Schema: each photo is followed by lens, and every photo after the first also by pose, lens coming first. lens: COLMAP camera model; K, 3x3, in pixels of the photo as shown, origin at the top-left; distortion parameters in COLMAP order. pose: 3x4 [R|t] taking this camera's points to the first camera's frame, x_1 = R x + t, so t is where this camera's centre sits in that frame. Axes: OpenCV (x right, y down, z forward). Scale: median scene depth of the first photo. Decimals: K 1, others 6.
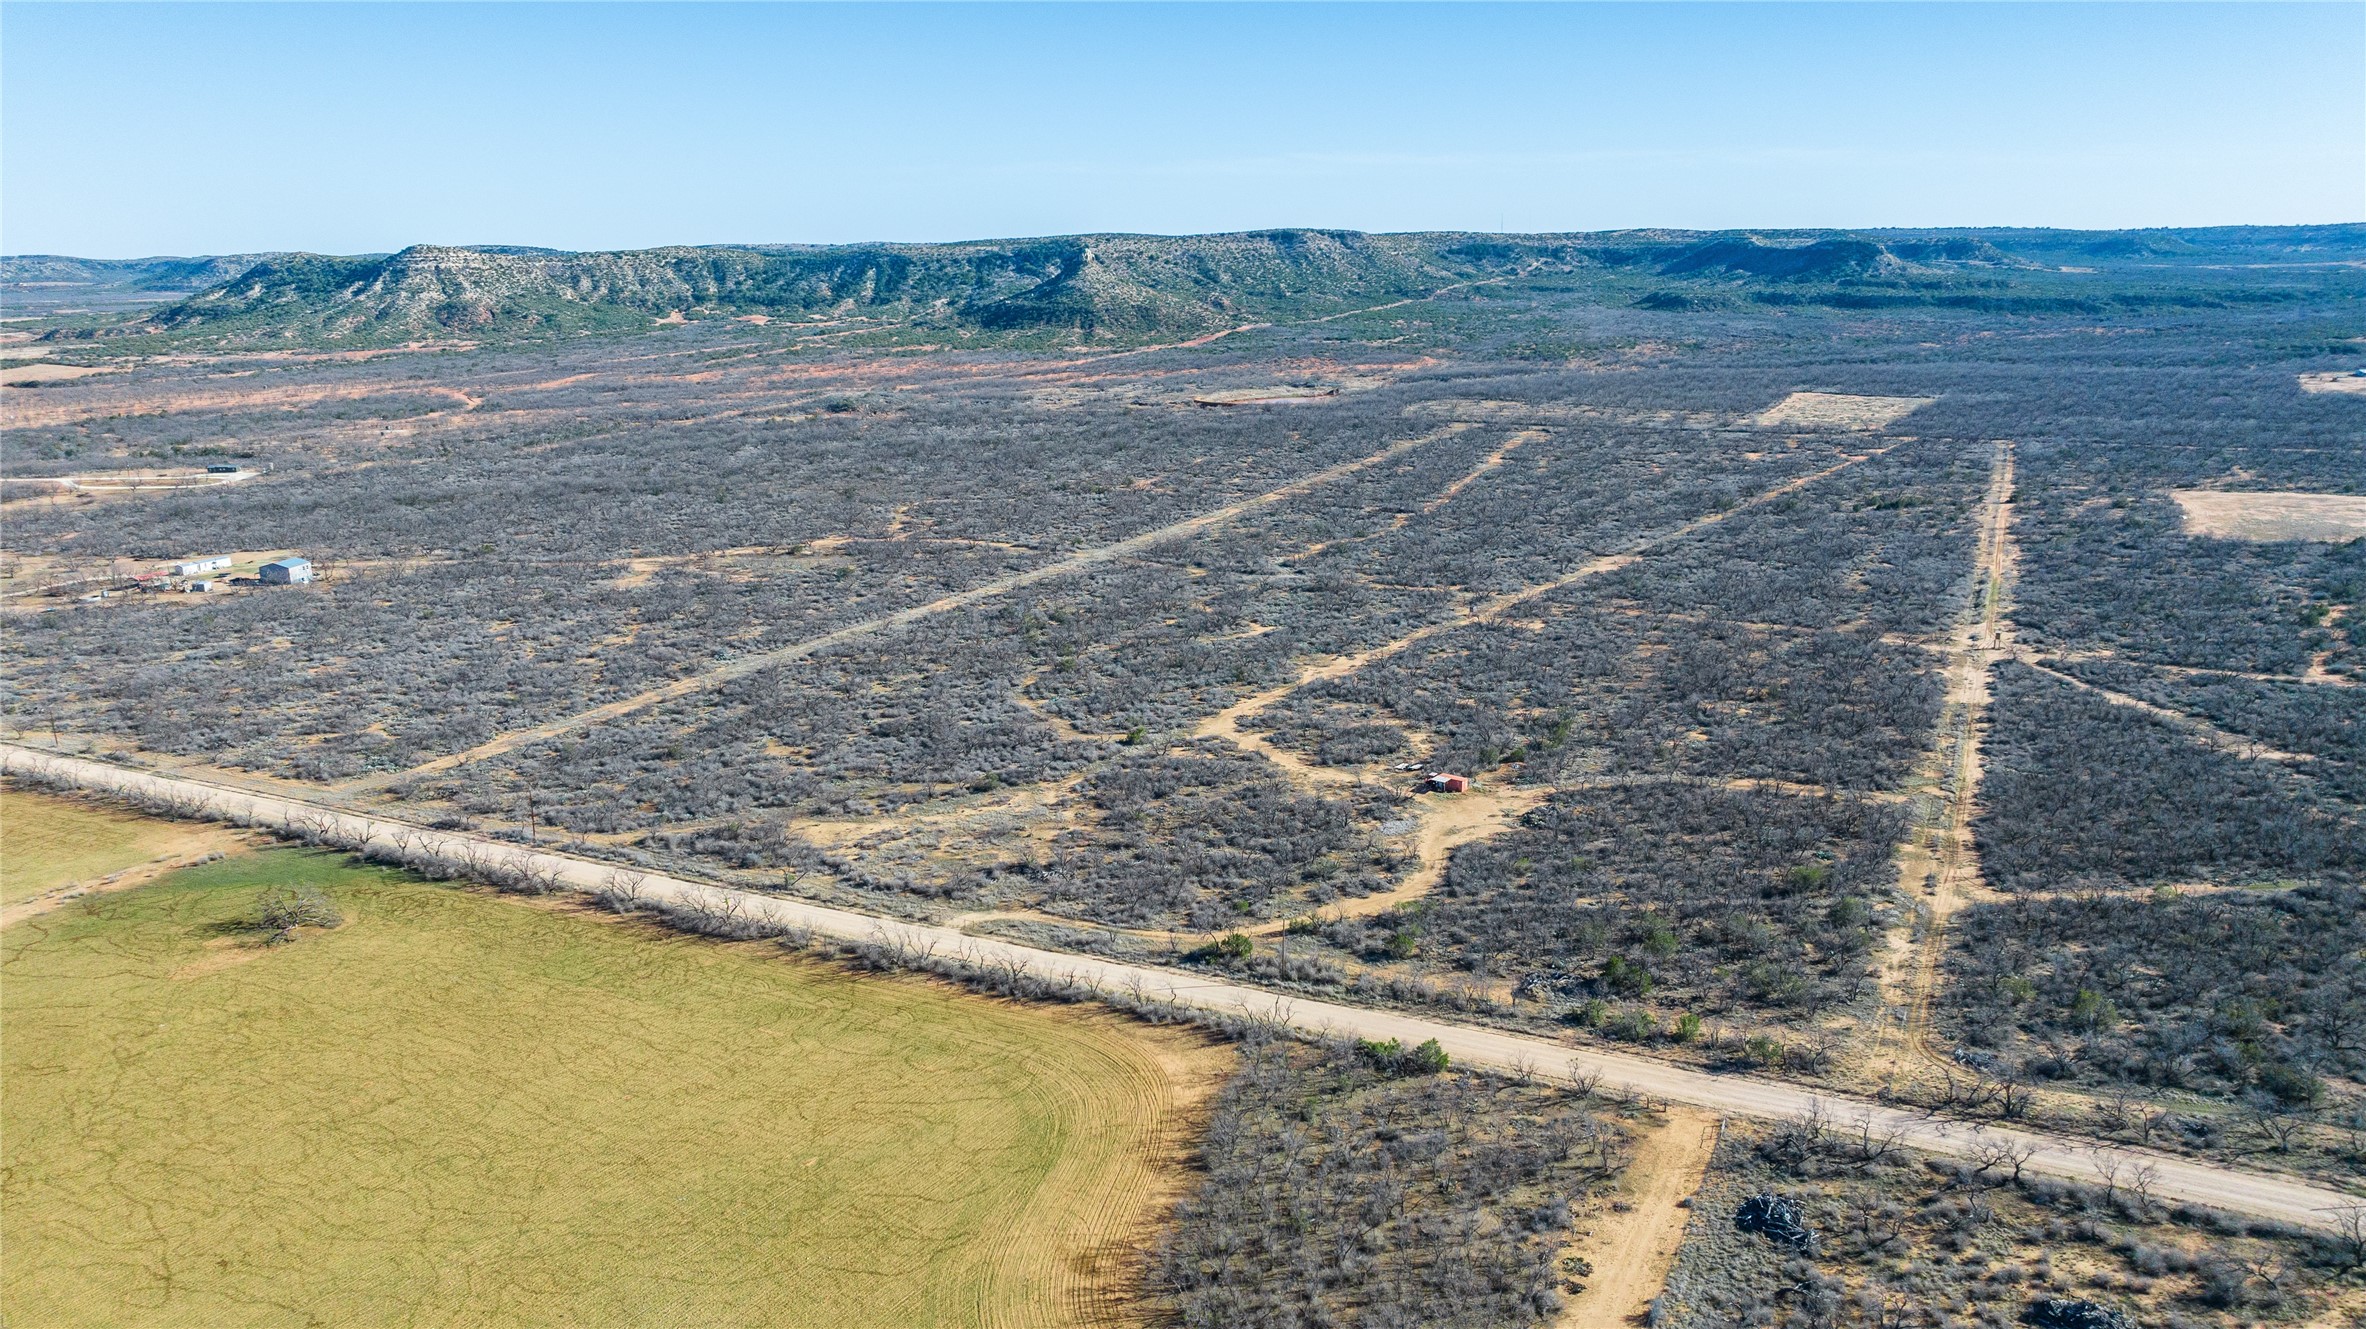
lens RADIAL K [[1648.7, 0, 1175.5], [0, 1648.7, 663.2], [0, 0, 1]] dist [-0.016333, -0.002661]
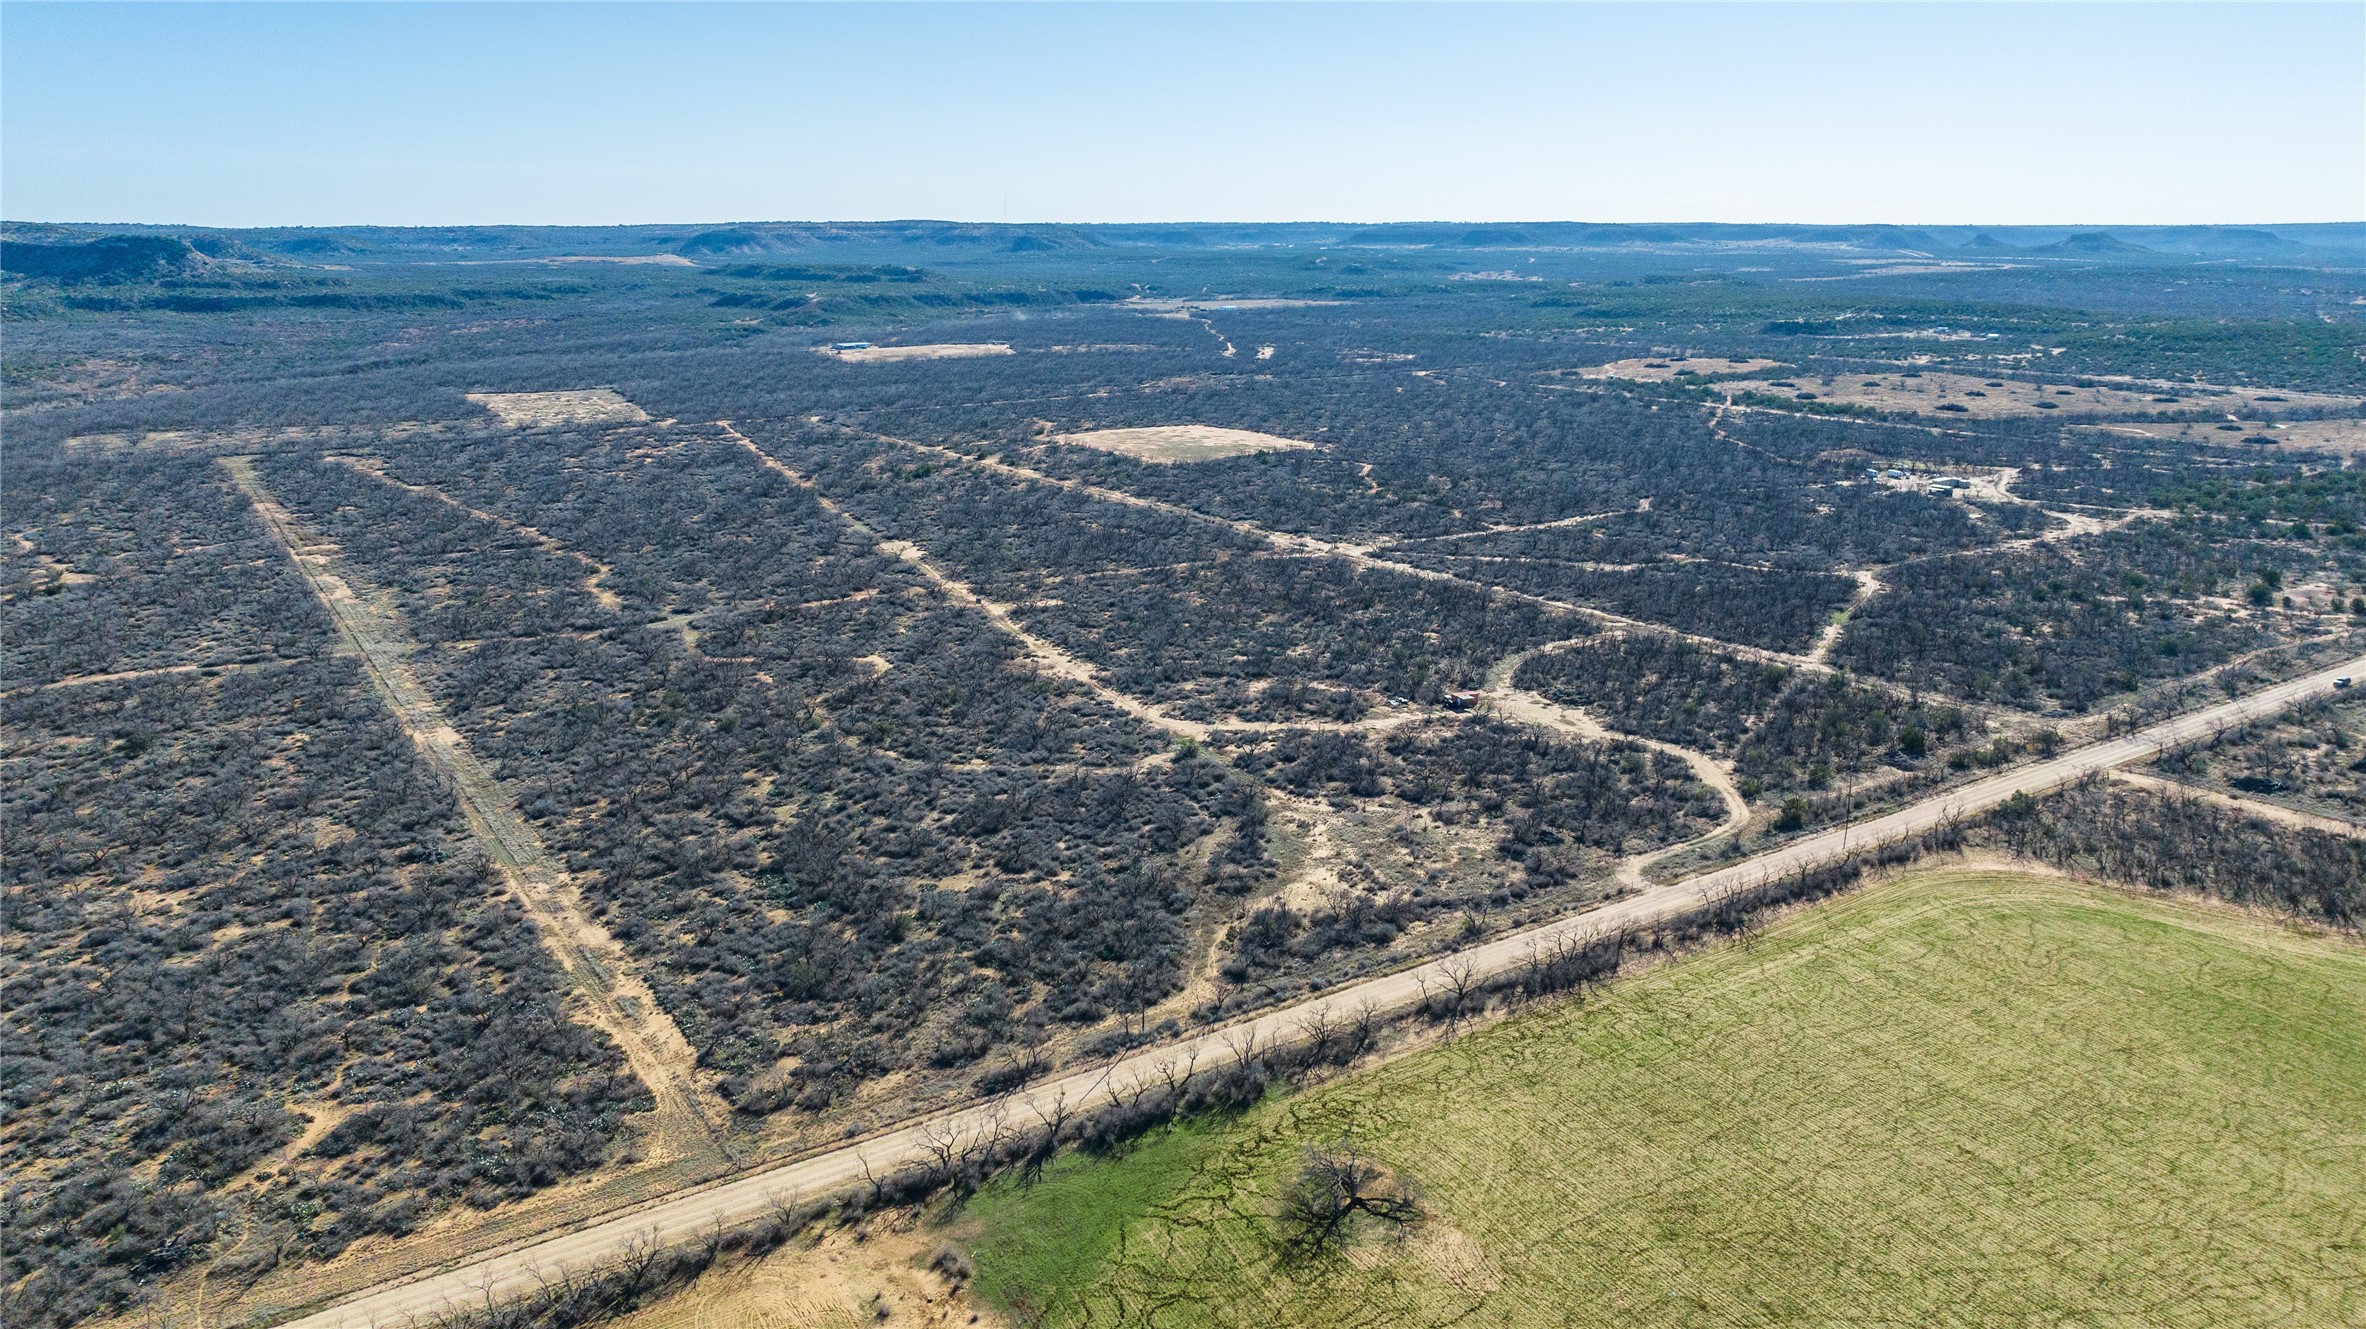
lens RADIAL K [[1708.8, 0, 1194.9], [0, 1708.8, 663.0], [0, 0, 1]] dist [-0.025119, -0.007285]
pose [[0.493179, -0.200225, 0.846572, -0.137821], [0.206854, 0.972232, 0.109440, -0.017826], [-0.844977, 0.121143, 0.520901, 0.081270]]
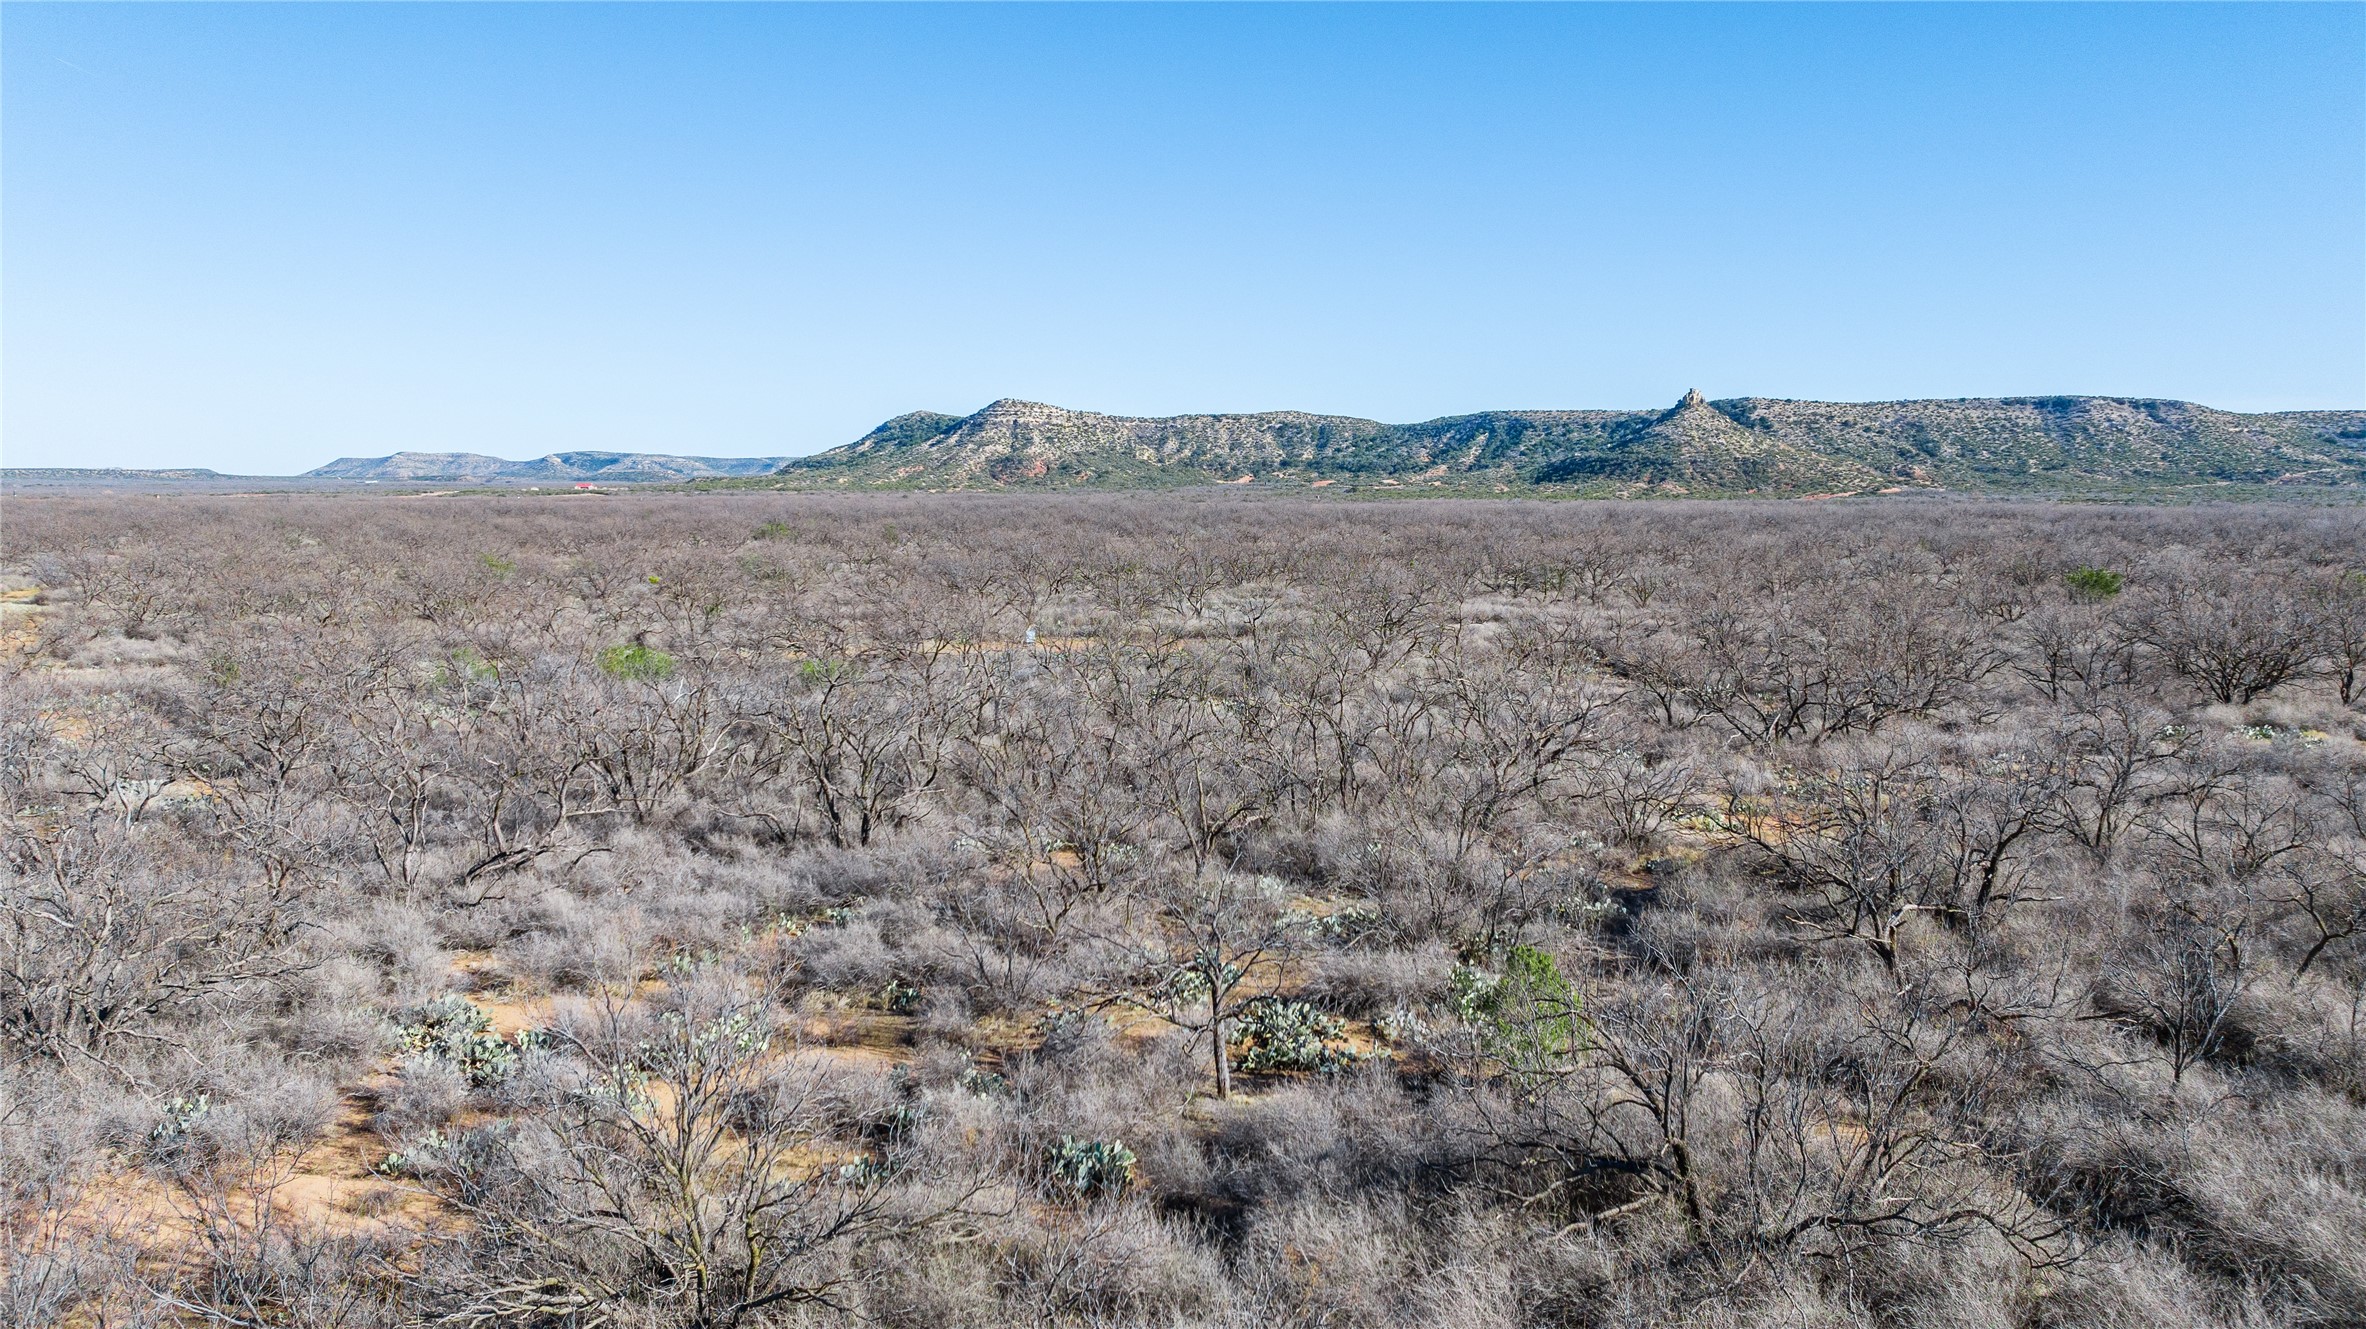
lens RADIAL K [[1722.6, 0, 1183.0], [0, 1722.6, 664.5], [0, 0, 1]] dist [-0.013086, -0.020931]
pose [[0.882568, 0.068316, -0.465195, 0.101081], [-0.134815, 0.984614, -0.111176, -0.008804], [0.450443, 0.160836, 0.878199, 0.204940]]
